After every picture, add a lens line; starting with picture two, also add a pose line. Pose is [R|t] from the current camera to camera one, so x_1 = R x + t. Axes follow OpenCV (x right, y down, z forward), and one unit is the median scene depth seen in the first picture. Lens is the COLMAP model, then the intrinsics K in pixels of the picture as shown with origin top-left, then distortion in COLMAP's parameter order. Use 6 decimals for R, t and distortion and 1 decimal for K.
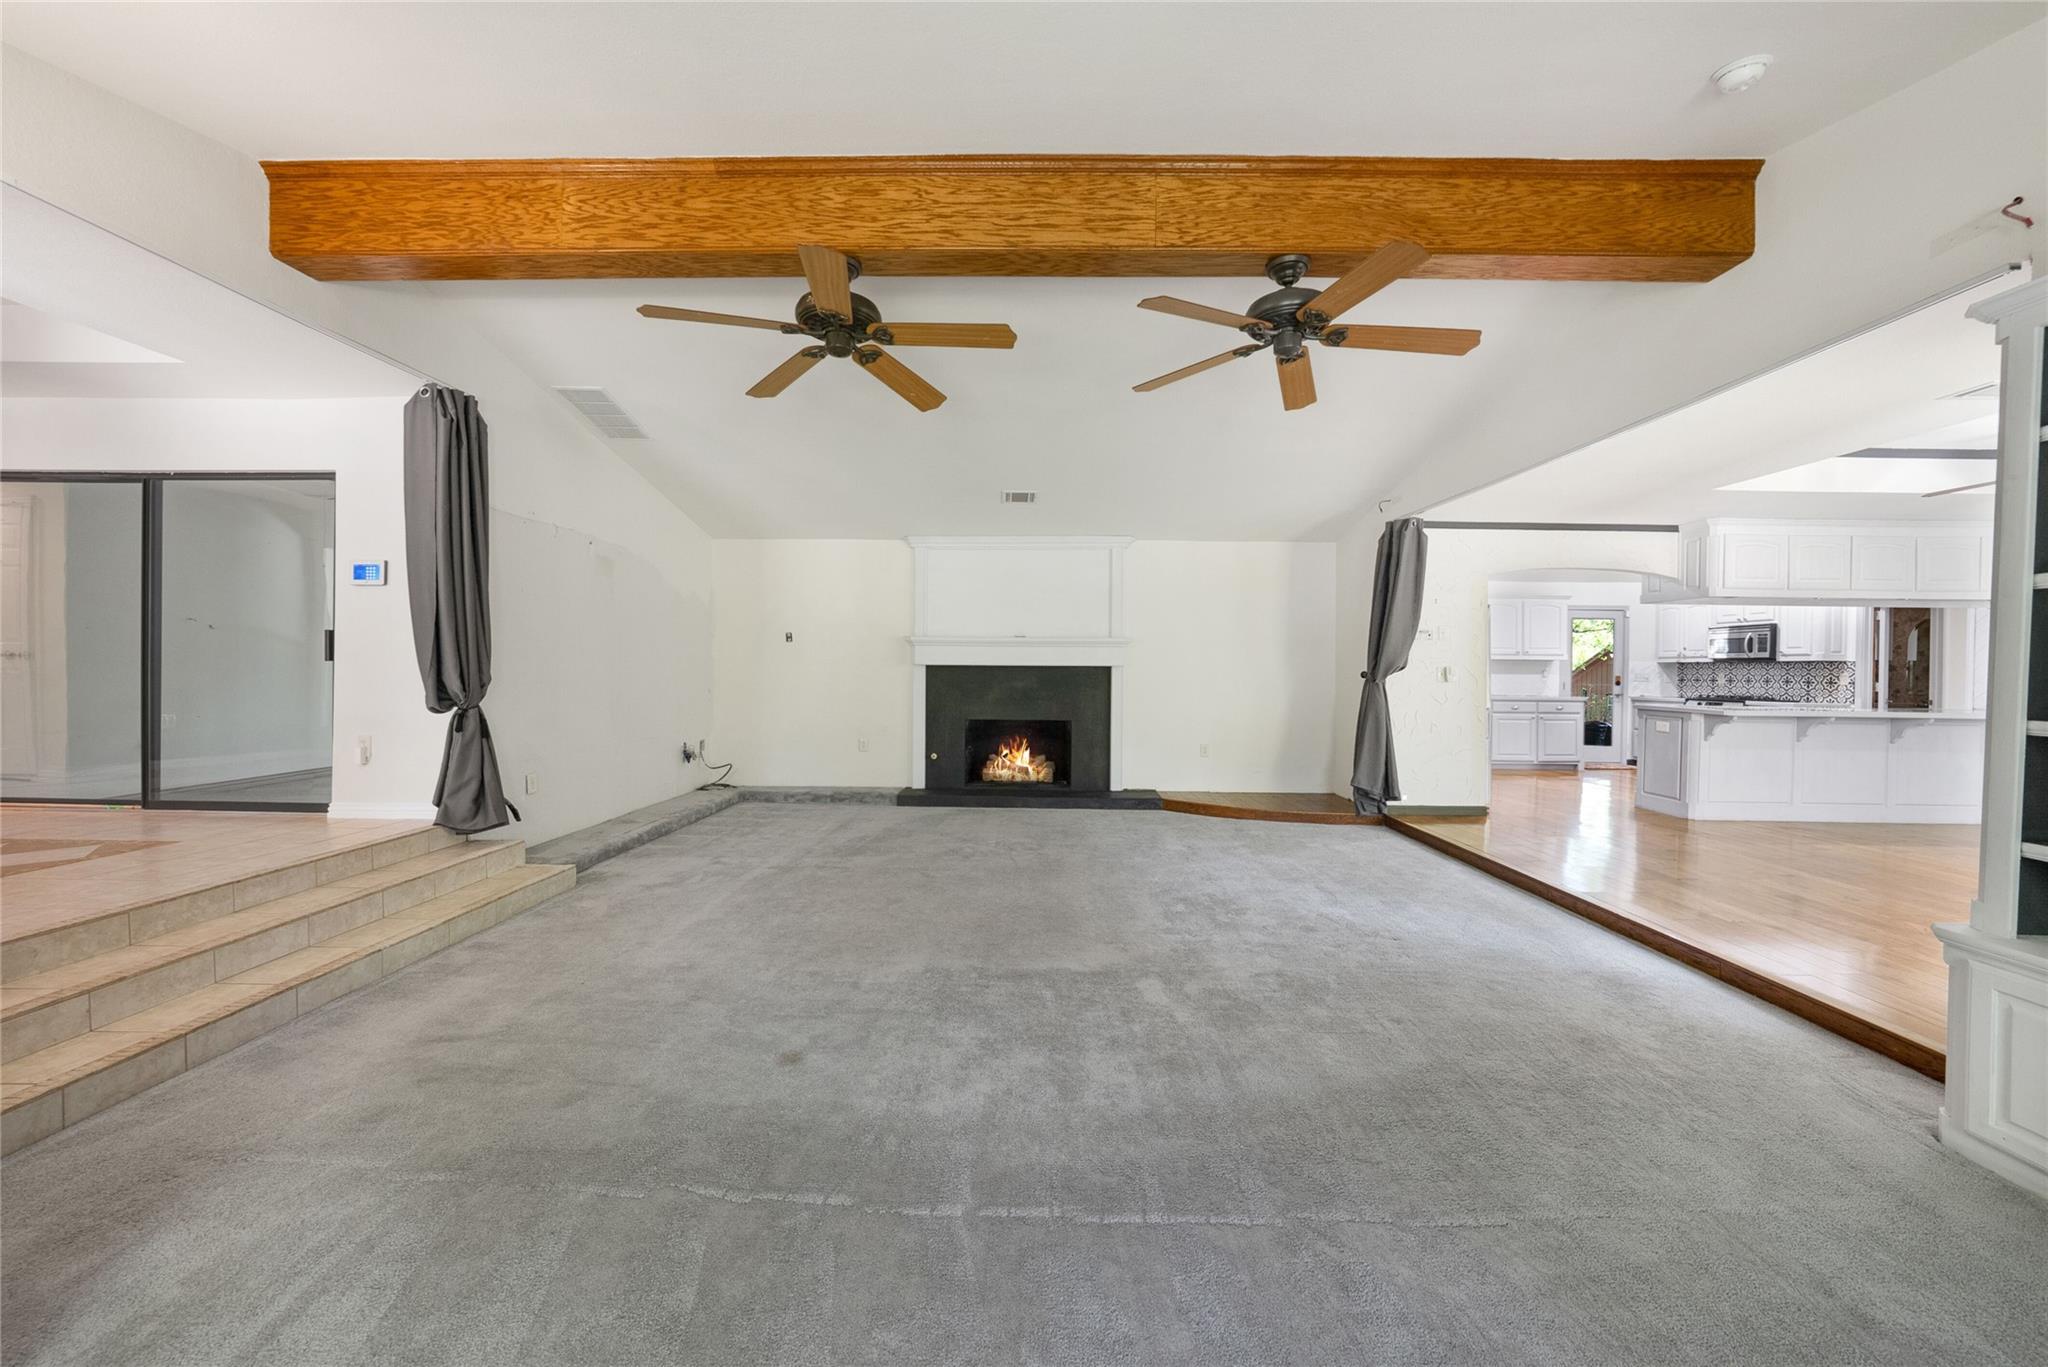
lens RADIAL K [[707.8, 0, 1024.0], [0, 707.8, 683.5], [0, 0, 1]] dist [-0.010226, 0.000104]
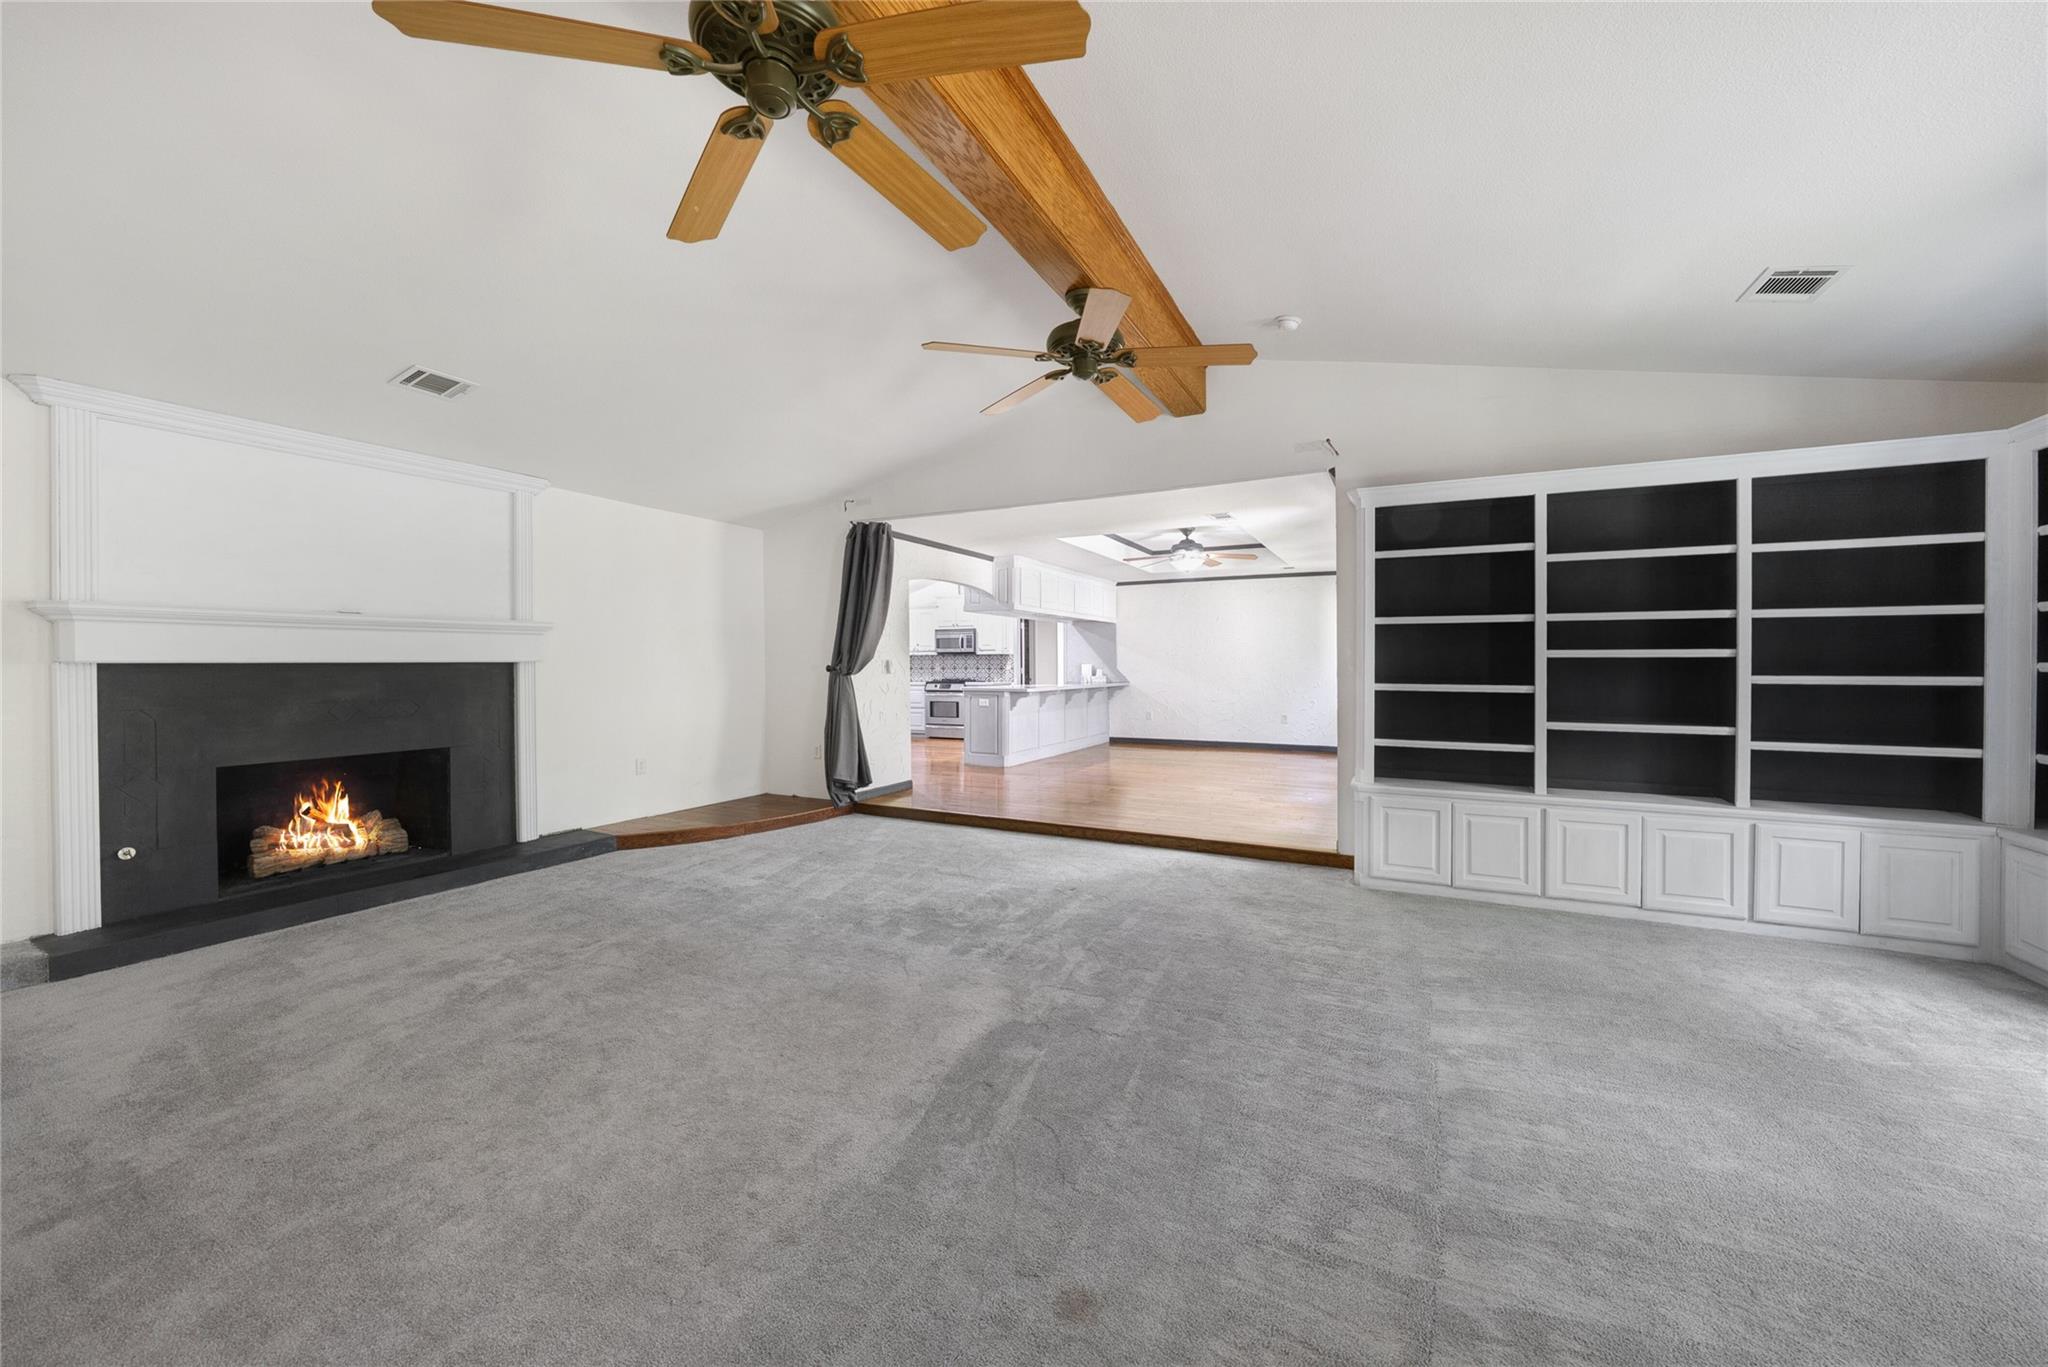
lens RADIAL K [[735.5, 0, 1024.0], [0, 735.5, 683.5], [0, 0, 1]] dist [-0.016009, 0.000111]
pose [[0.444123, -0.034664, 0.895295, -0.290555], [0.023928, 0.999354, 0.026823, -0.010692], [-0.895646, 0.009510, 0.444666, 0.241022]]
